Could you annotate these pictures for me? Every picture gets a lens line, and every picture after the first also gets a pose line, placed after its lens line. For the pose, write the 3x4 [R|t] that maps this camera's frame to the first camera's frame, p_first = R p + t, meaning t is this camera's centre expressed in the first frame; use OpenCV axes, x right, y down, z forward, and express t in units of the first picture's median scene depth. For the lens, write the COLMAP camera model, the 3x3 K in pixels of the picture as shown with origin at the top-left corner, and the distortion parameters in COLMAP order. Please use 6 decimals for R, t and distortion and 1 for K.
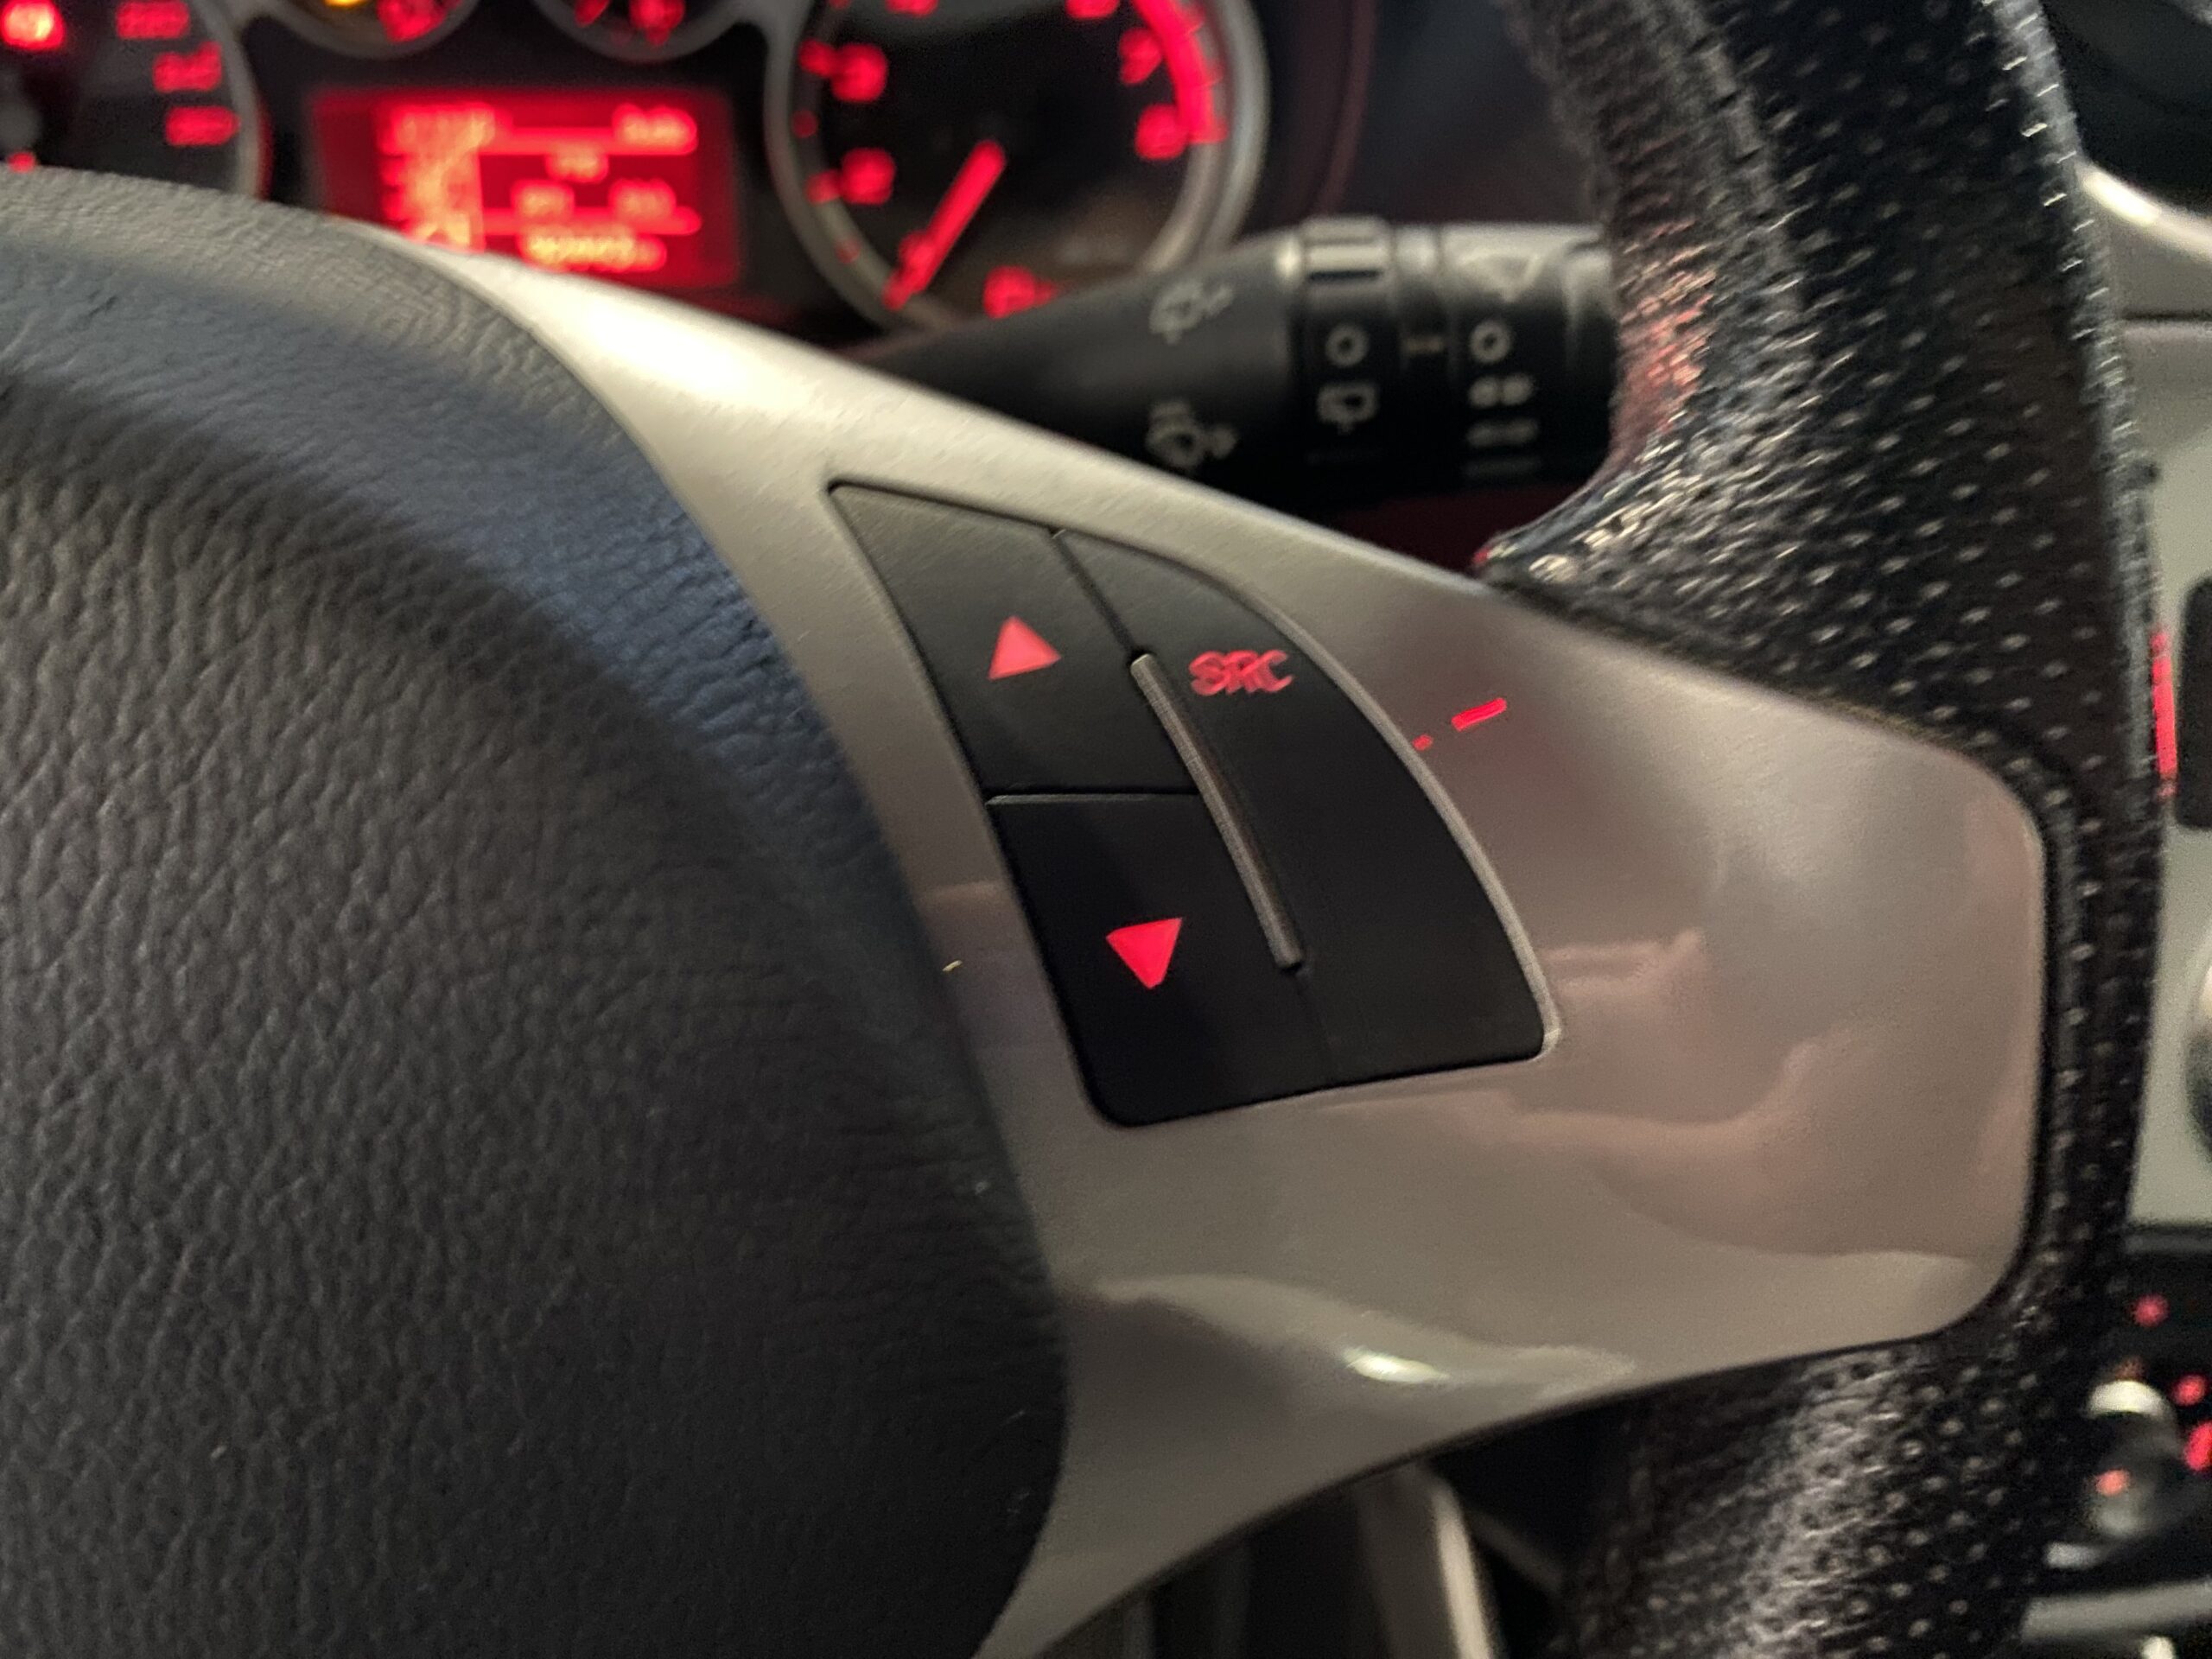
lens RADIAL K [[1739.7, 0, 1106.0], [0, 1739.7, 829.5], [0, 0, 1]] dist [-0.035888, 0.003525]
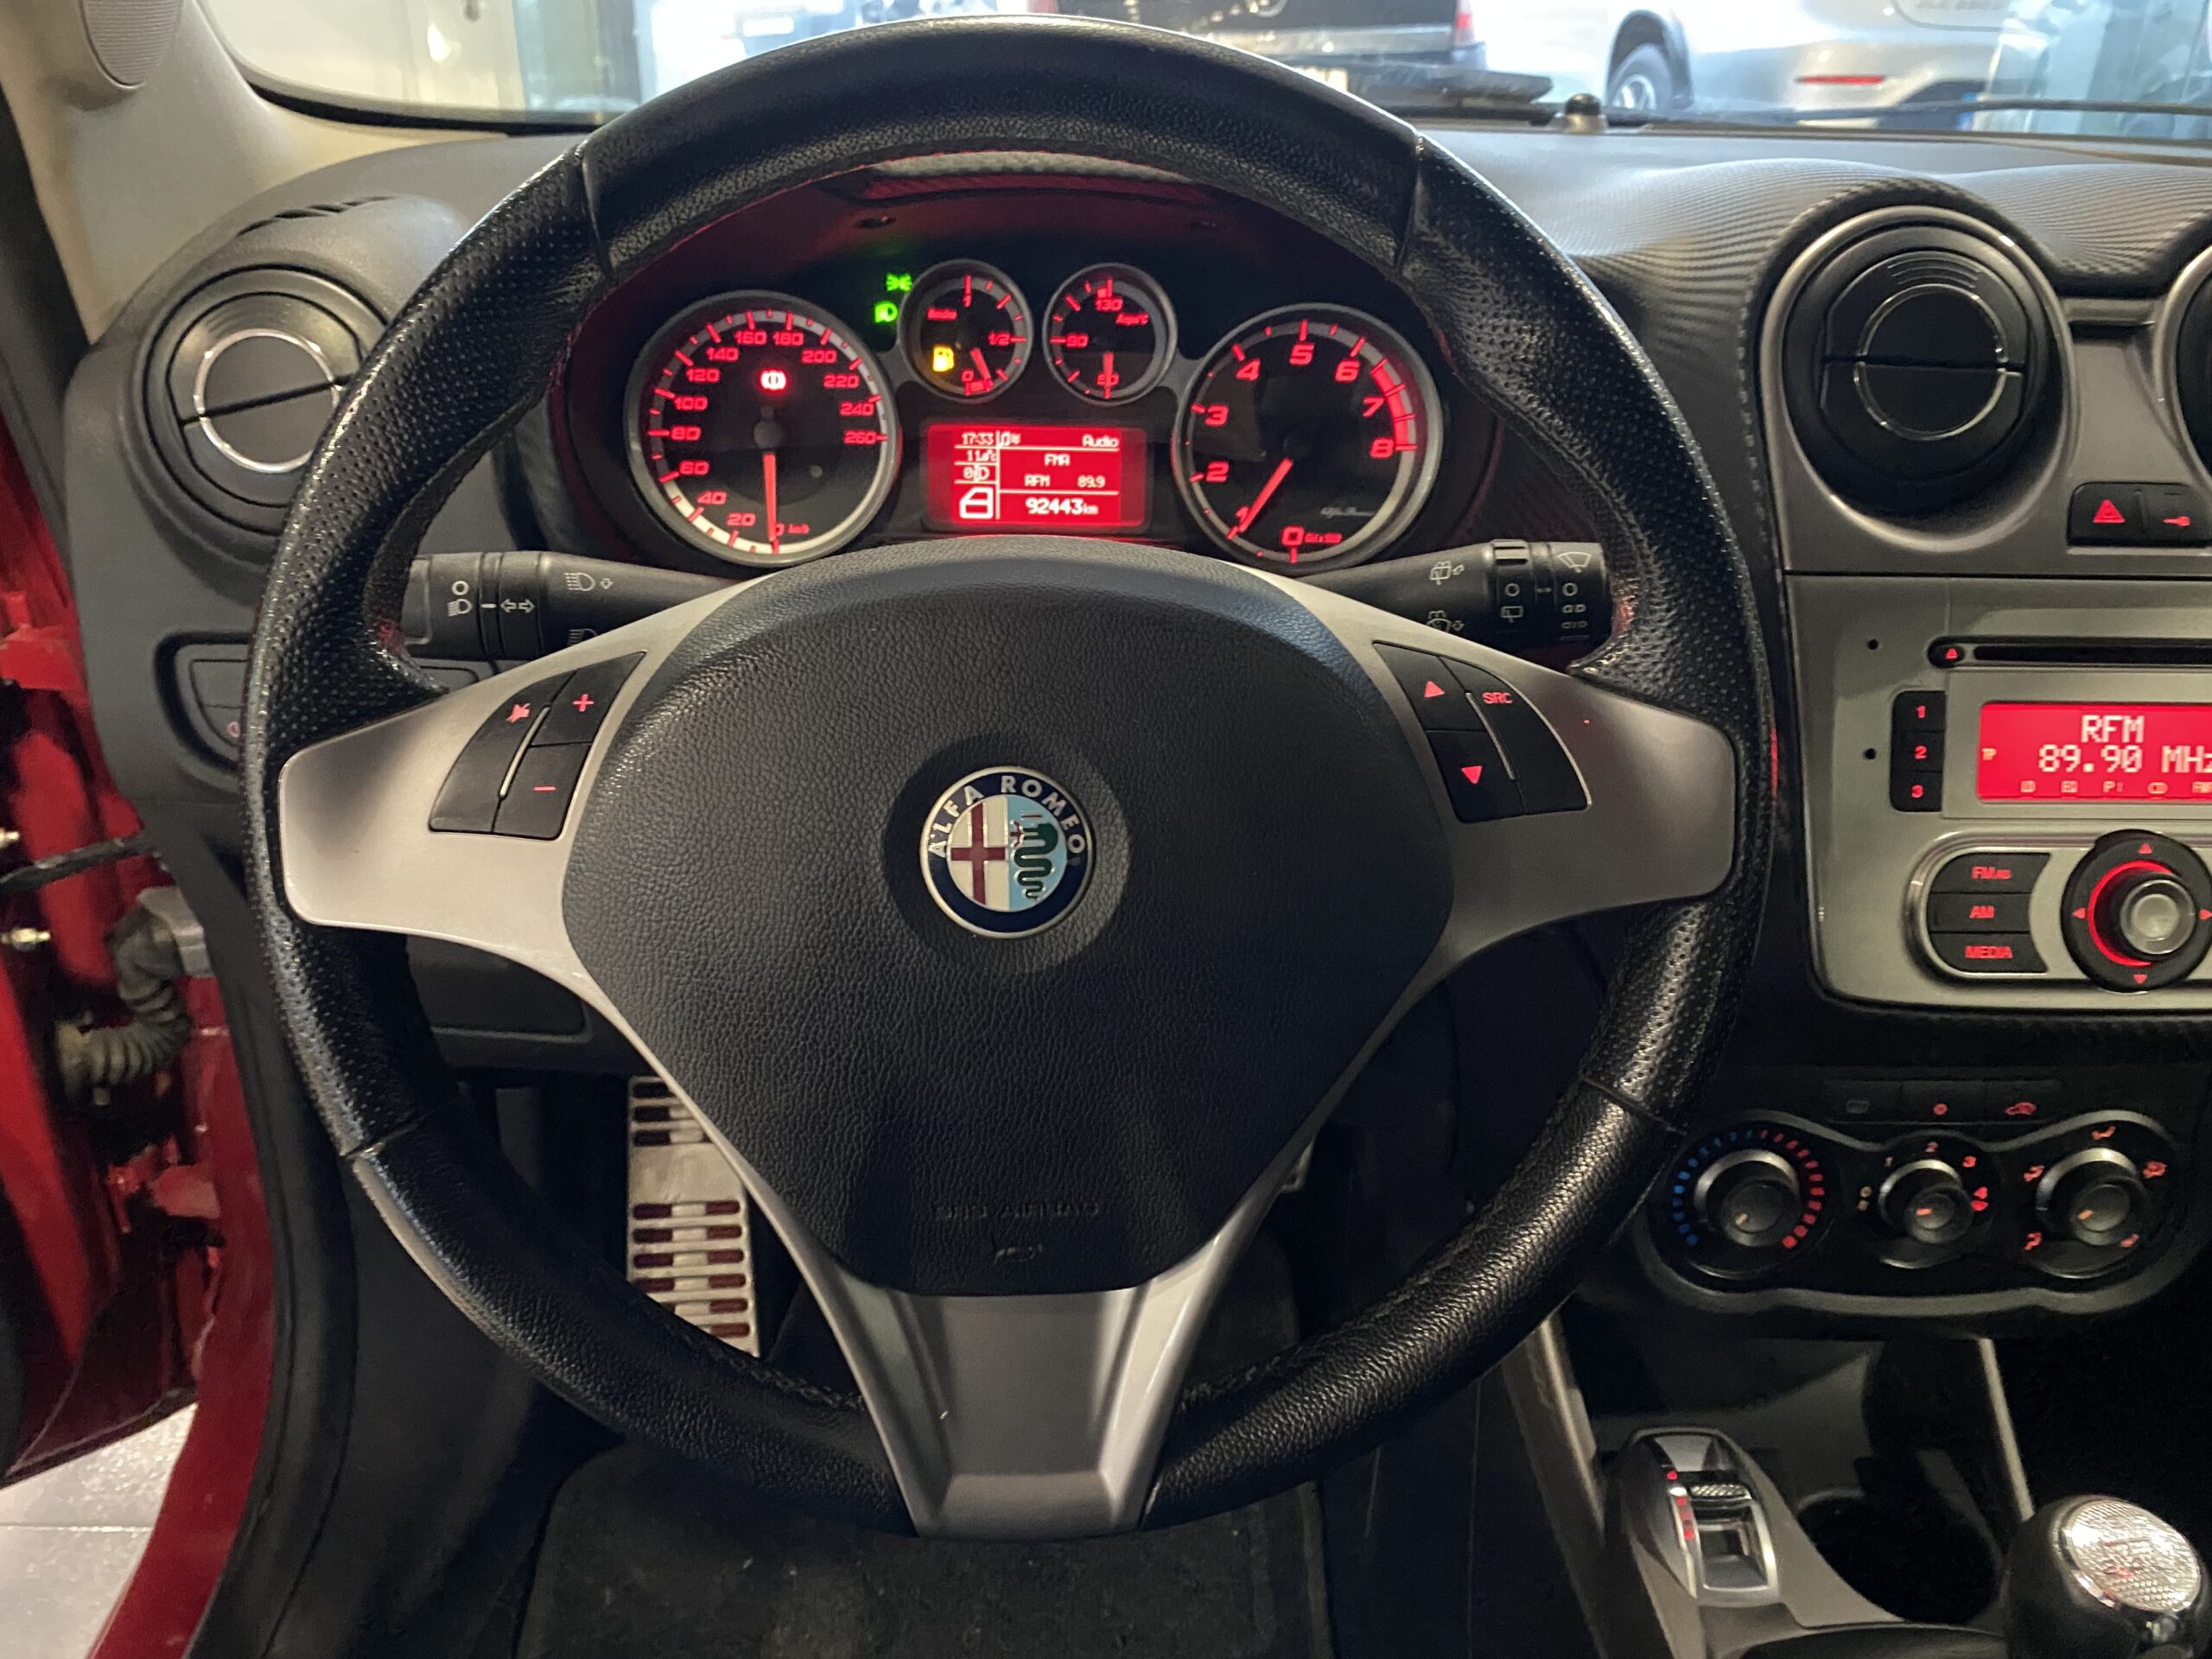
lens RADIAL K [[1685.8, 0, 1106.0], [0, 1685.8, 829.5], [0, 0, 1]] dist [0.021919, -0.004344]
pose [[0.998773, 0.024411, -0.043092, -0.335433], [-0.027887, 0.996242, -0.082000, 0.284848], [0.040929, 0.083101, 0.995700, -1.434835]]
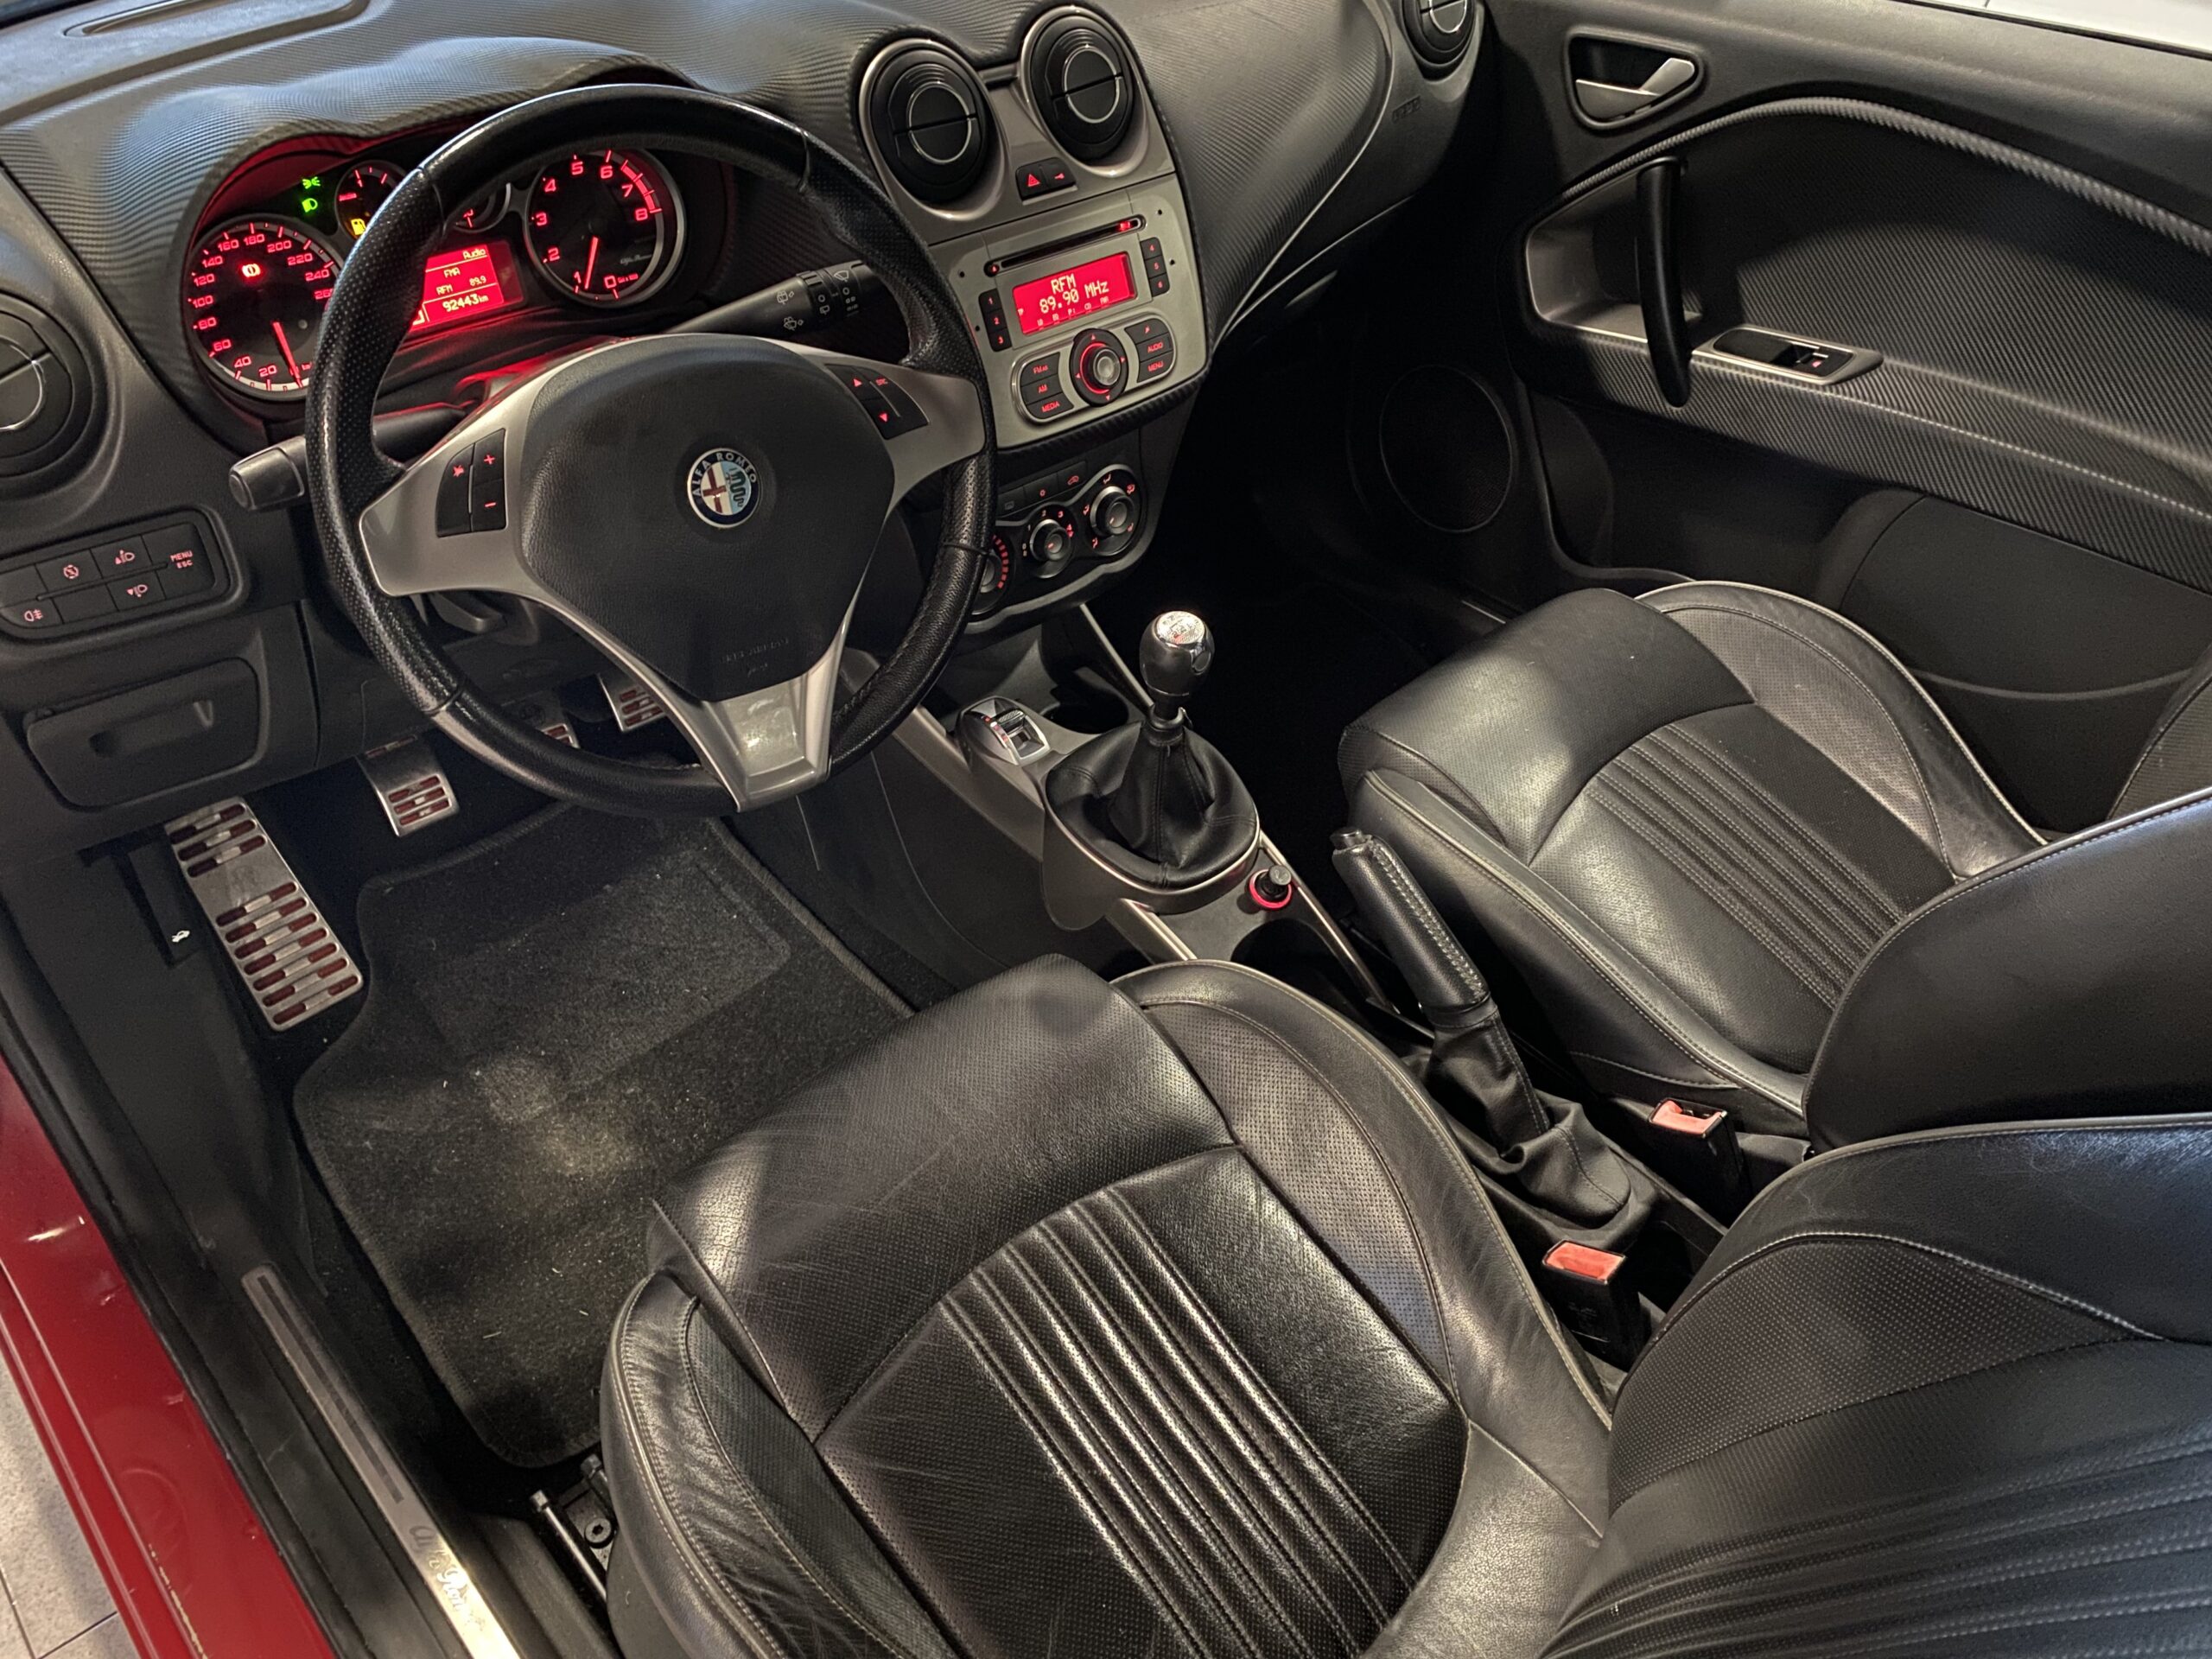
lens RADIAL K [[1688.8, 0, 1106.0], [0, 1688.8, 829.5], [0, 0, 1]] dist [-0.006029, -0.004252]
pose [[0.805863, -0.387952, 0.447300, -2.011685], [0.311242, 0.920207, 0.237375, 0.240372], [-0.503699, -0.052073, 0.862308, -3.777215]]
